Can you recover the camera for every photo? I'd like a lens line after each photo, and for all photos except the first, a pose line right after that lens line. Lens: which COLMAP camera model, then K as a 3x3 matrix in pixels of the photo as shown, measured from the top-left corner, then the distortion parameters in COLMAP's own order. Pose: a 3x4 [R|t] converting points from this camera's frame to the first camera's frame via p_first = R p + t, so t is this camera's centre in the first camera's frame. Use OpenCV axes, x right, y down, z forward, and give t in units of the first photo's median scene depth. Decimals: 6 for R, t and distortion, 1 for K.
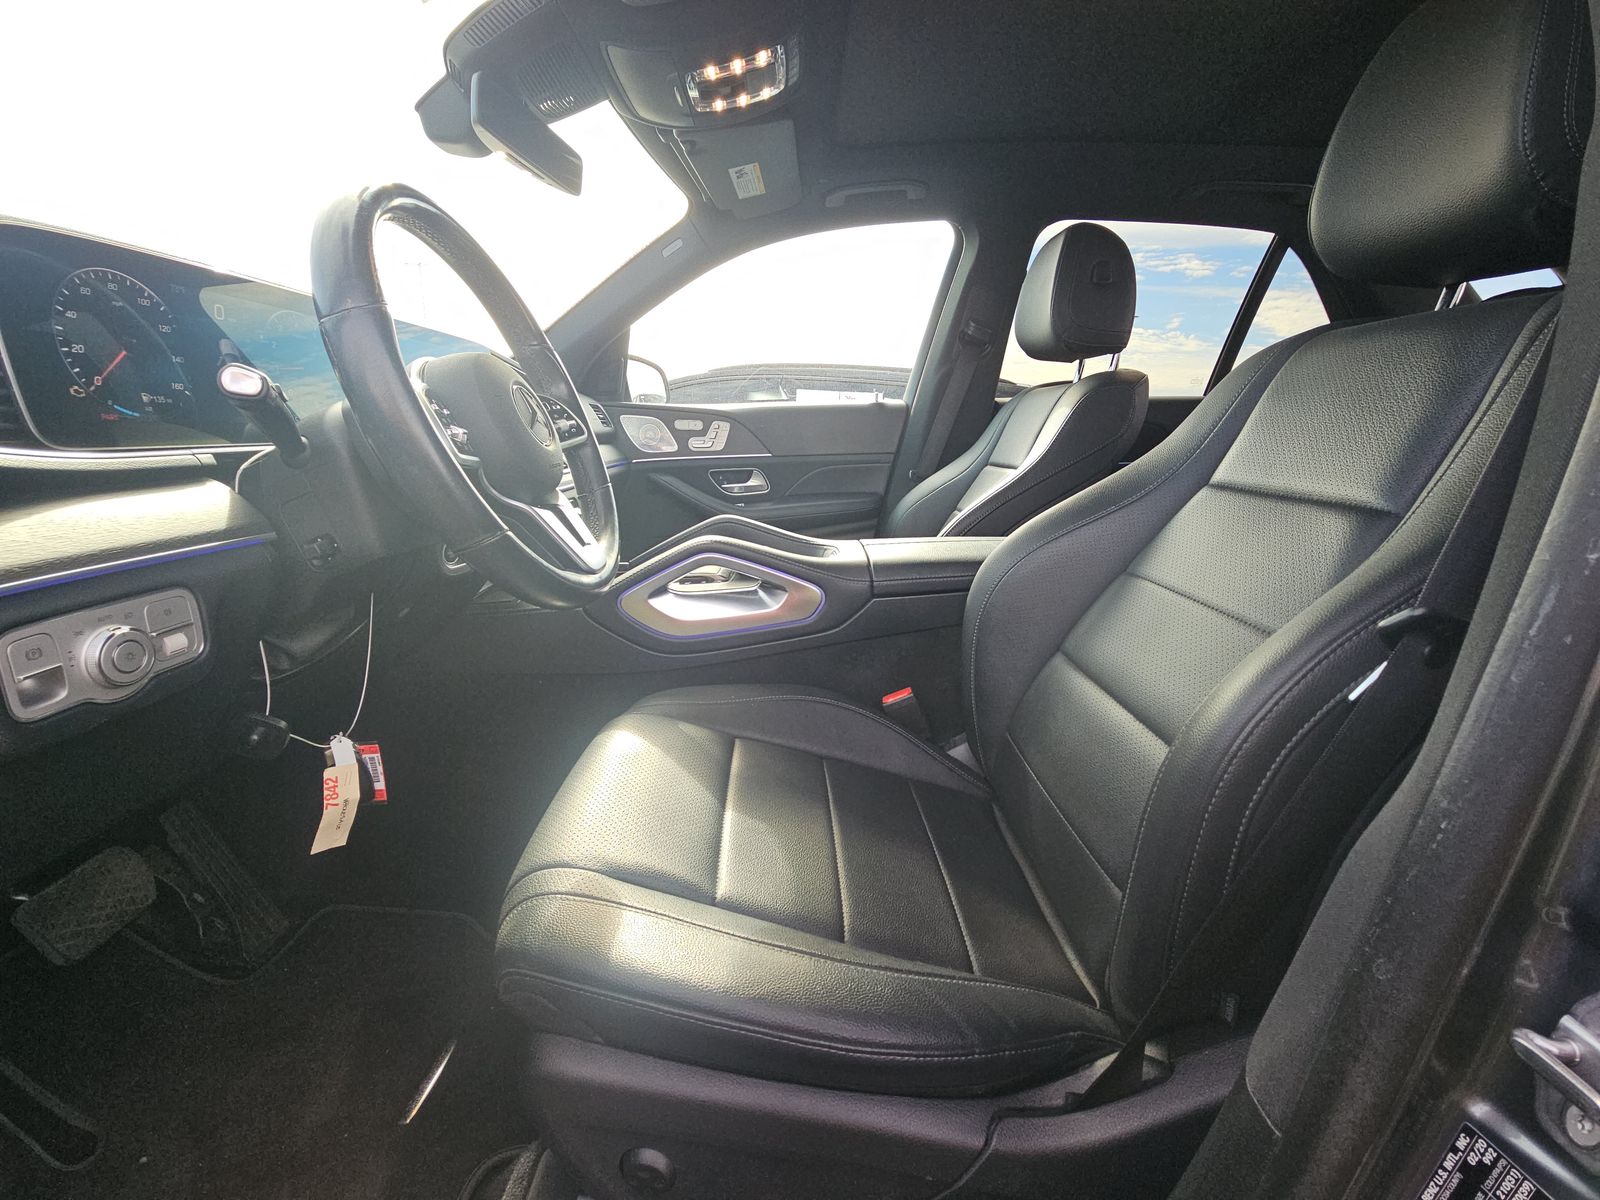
lens RADIAL K [[652.6, 0, 792.2], [0, 652.6, 599.1], [0, 0, 1]] dist [-0.002969, -0.000347]
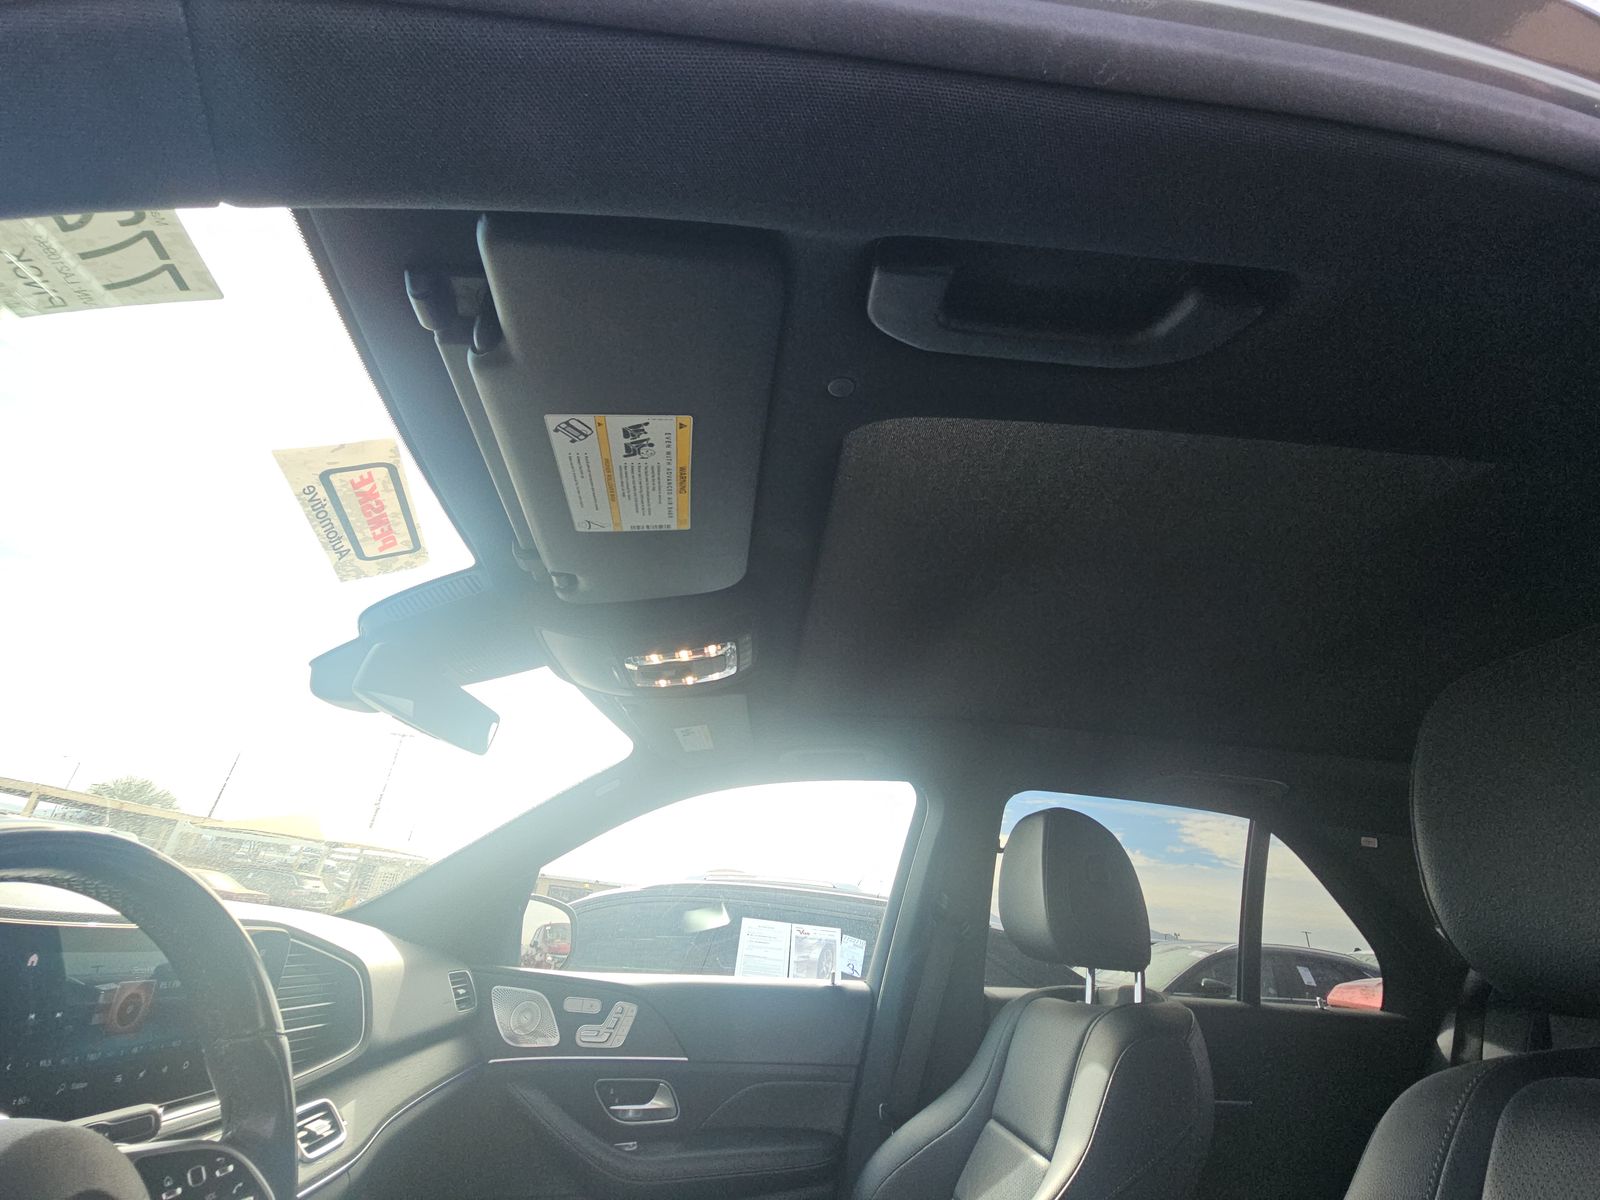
lens RADIAL K [[652.6, 0, 792.2], [0, 652.6, 599.1], [0, 0, 1]] dist [-0.002969, -0.000347]
pose [[0.995909, 0.084214, 0.032752, 0.016692], [-0.042075, 0.752979, -0.656699, -0.140057], [-0.079965, 0.652634, 0.753442, 0.119275]]
